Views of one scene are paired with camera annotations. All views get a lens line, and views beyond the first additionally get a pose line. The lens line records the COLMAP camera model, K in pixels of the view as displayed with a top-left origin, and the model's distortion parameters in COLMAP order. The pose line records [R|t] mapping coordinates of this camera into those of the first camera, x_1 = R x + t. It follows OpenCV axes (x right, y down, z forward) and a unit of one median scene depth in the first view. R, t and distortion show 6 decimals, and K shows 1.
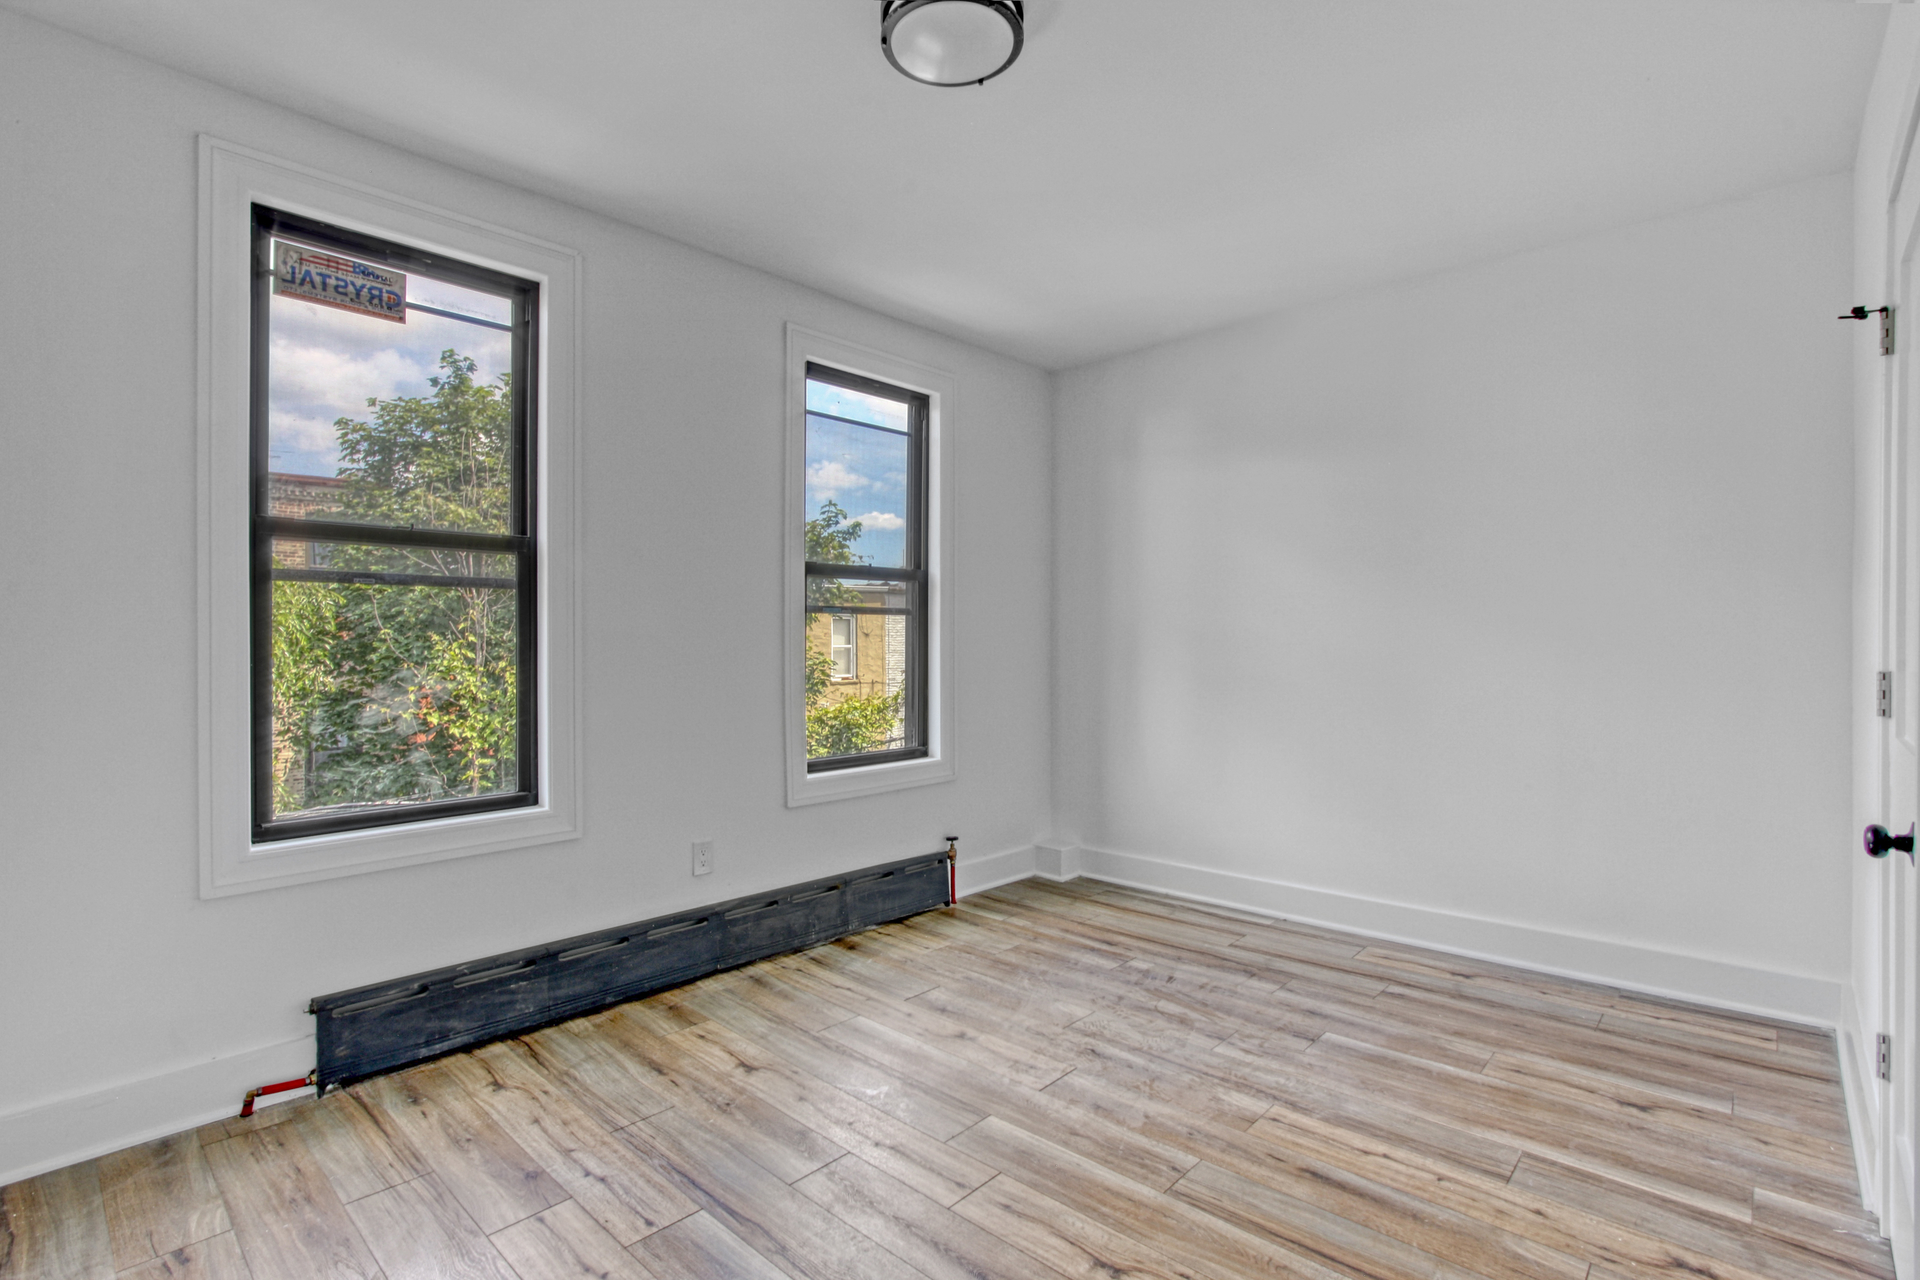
lens RADIAL K [[893.0, 0, 951.1], [0, 893.0, 650.1], [0, 0, 1]] dist [-0.000466, 0.000103]
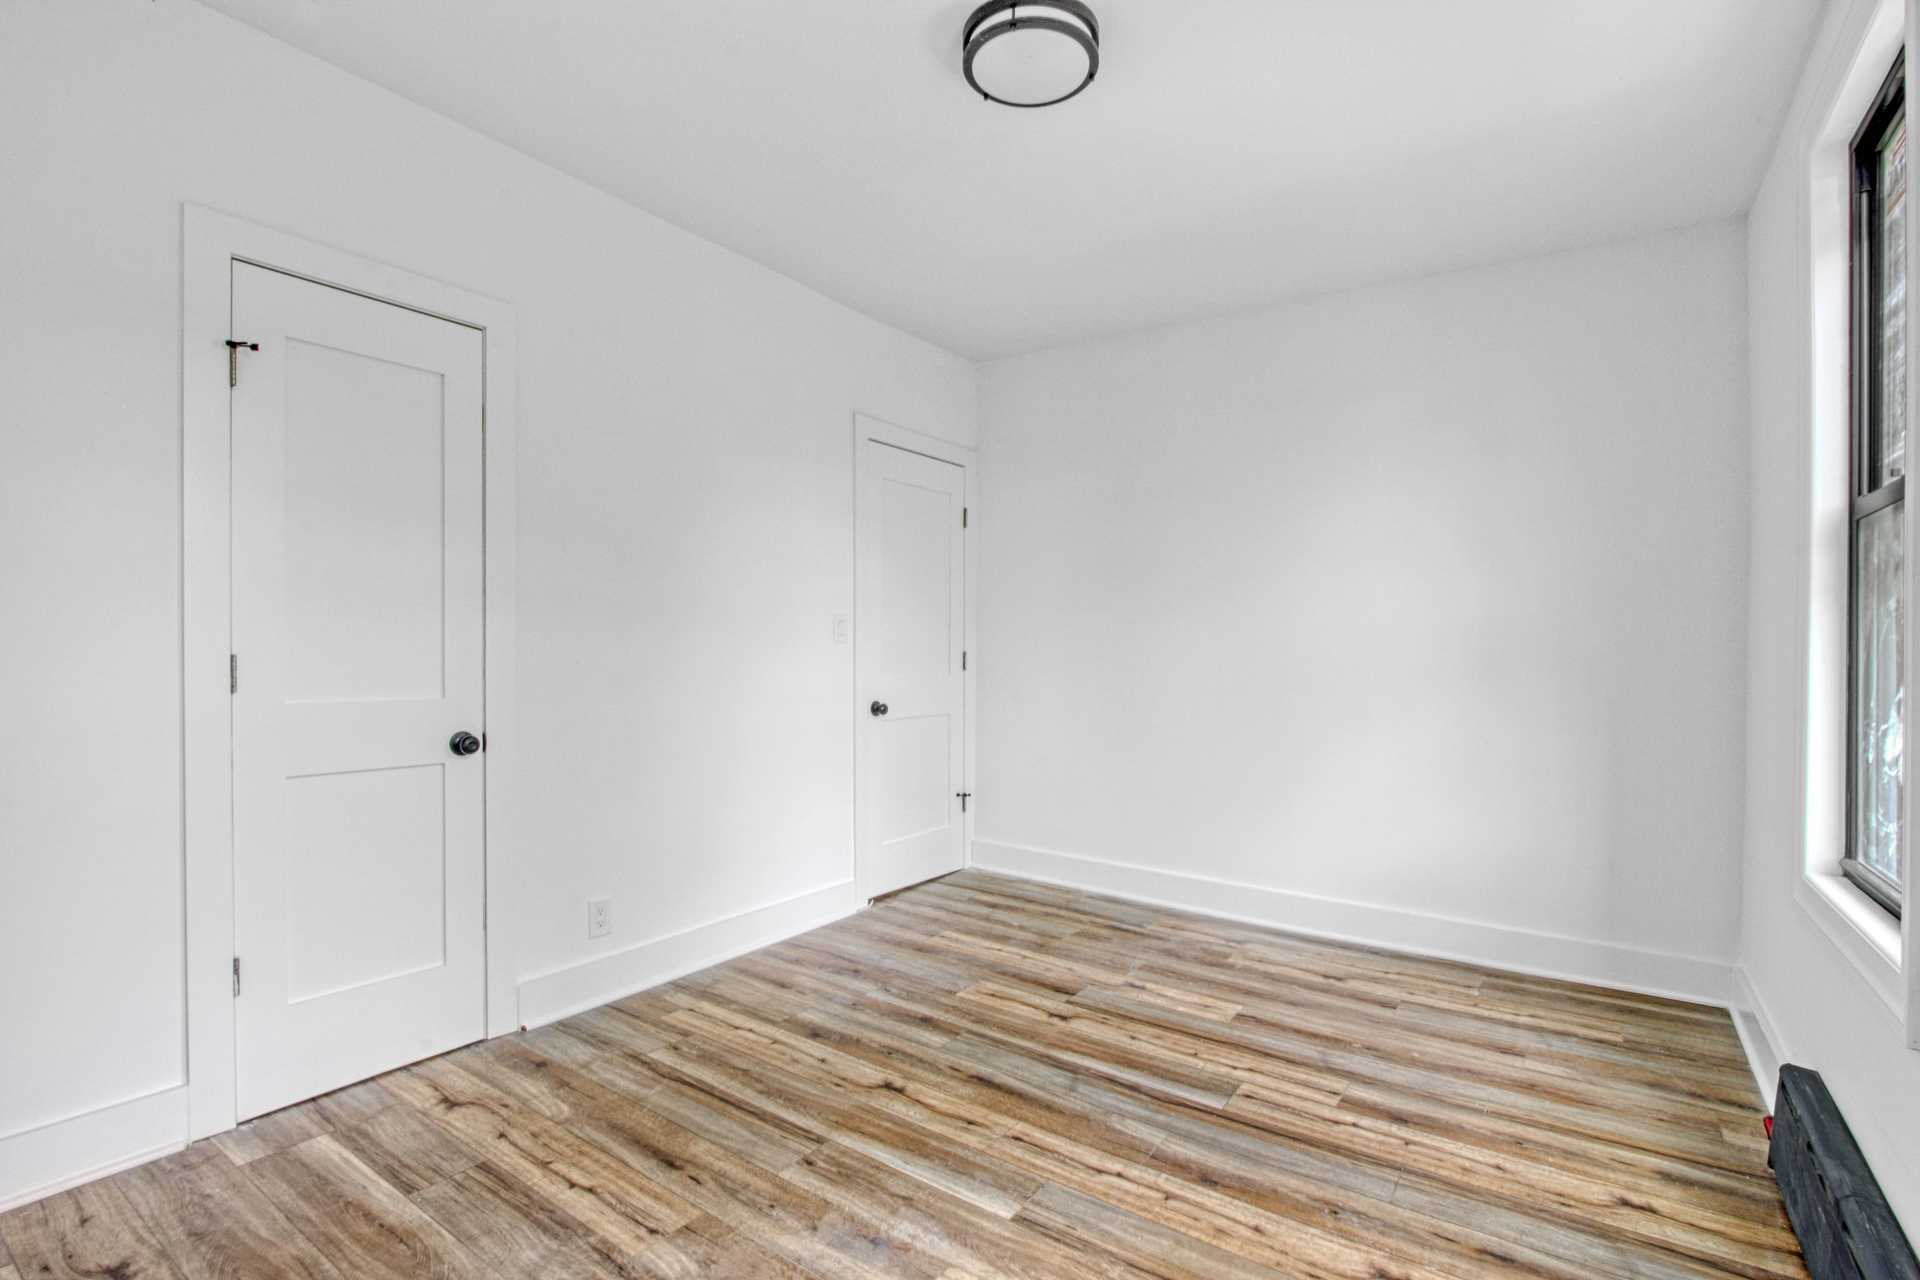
lens RADIAL K [[893.0, 0, 951.1], [0, 893.0, 650.1], [0, 0, 1]] dist [-0.000466, 0.000103]
pose [[-0.990758, -0.009814, -0.135287, 0.233038], [-0.011576, 0.999858, 0.012241, -0.001728], [0.135148, 0.013694, -0.990731, 1.979366]]
